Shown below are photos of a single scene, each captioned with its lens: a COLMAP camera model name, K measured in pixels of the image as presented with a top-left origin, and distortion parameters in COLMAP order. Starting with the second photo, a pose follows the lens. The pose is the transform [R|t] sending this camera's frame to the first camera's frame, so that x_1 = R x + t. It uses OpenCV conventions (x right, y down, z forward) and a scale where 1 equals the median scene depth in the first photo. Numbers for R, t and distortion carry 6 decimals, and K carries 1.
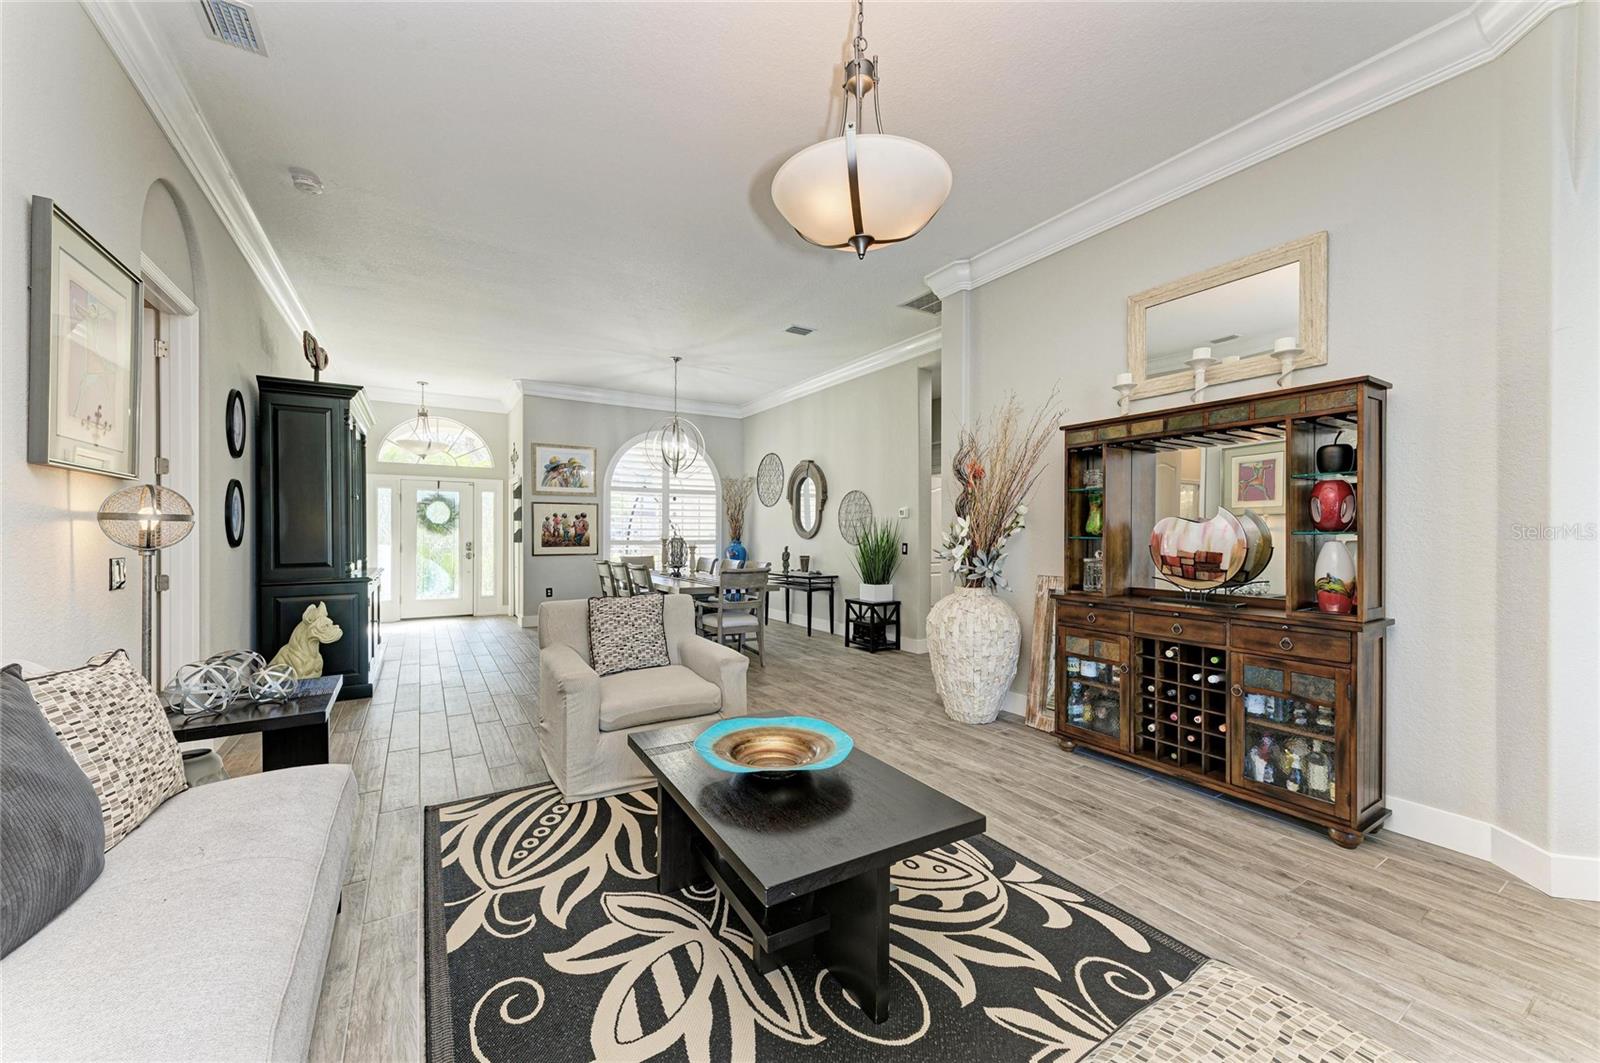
lens RADIAL K [[594.3, 0, 794.3], [0, 594.3, 540.4], [0, 0, 1]] dist [0.014943, 0.000077]
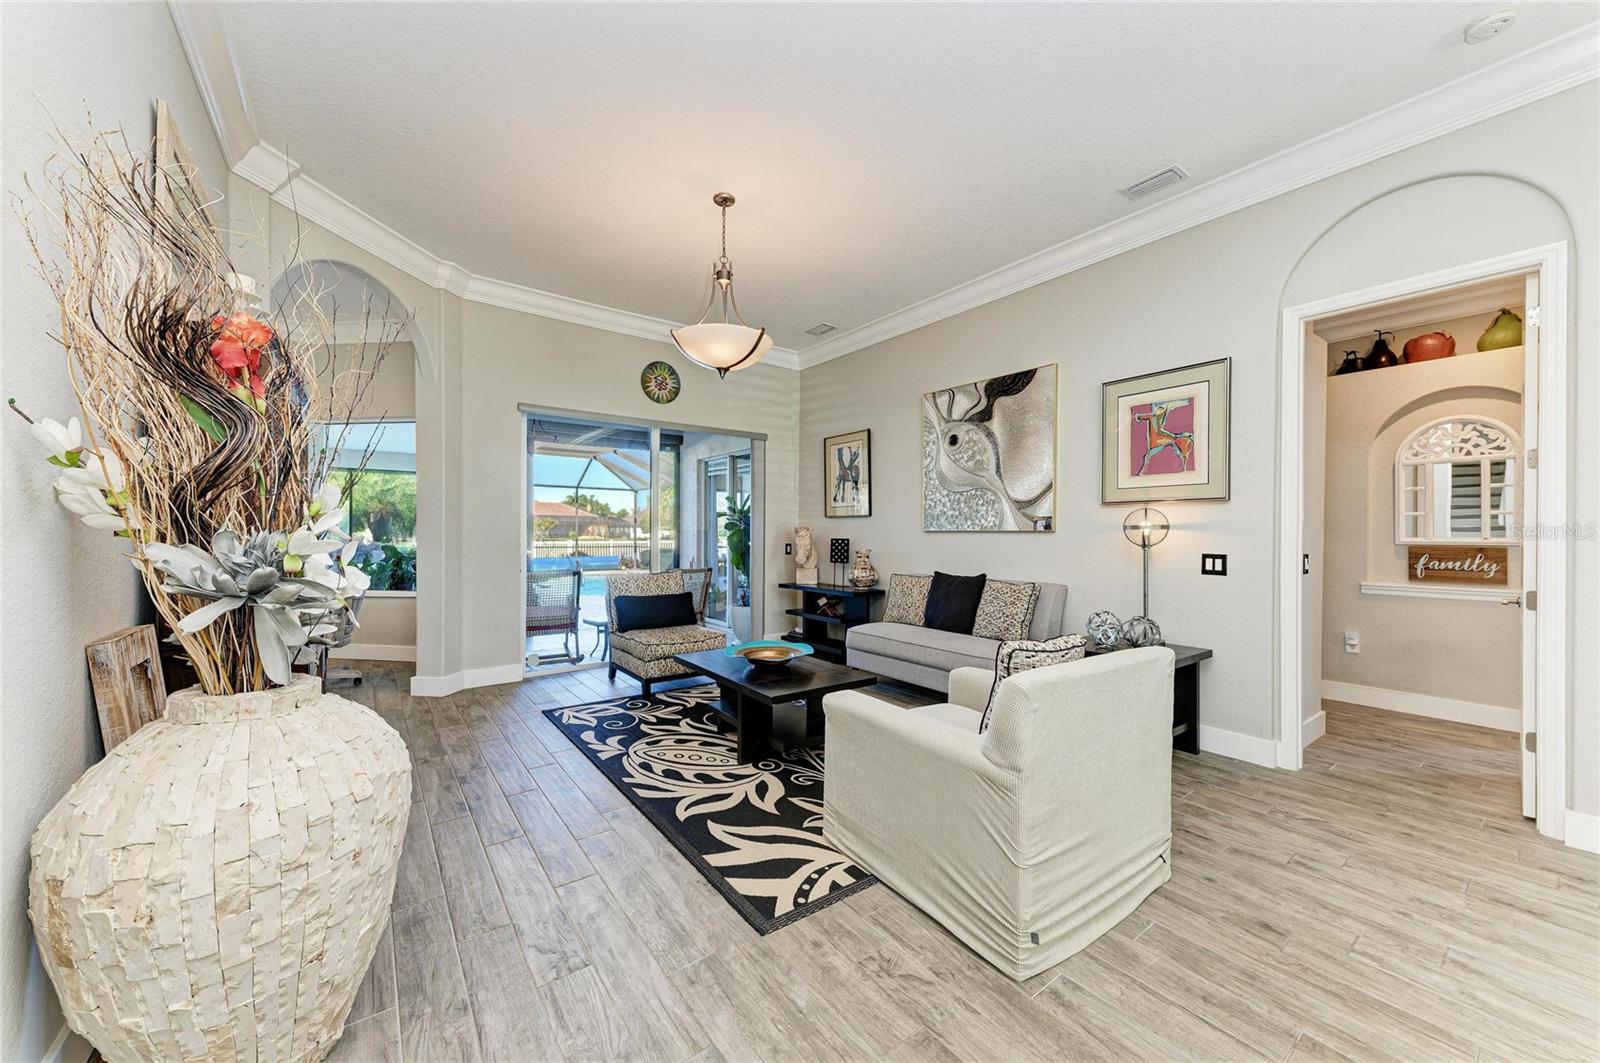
lens RADIAL K [[578.0, 0, 796.9], [0, 578.0, 538.1], [0, 0, 1]] dist [0.012698, -0.000398]
pose [[-0.996207, -0.006120, -0.086802, 0.009087], [-0.008095, 0.999716, 0.022416, -0.009806], [0.086640, 0.023034, -0.995973, 0.713550]]
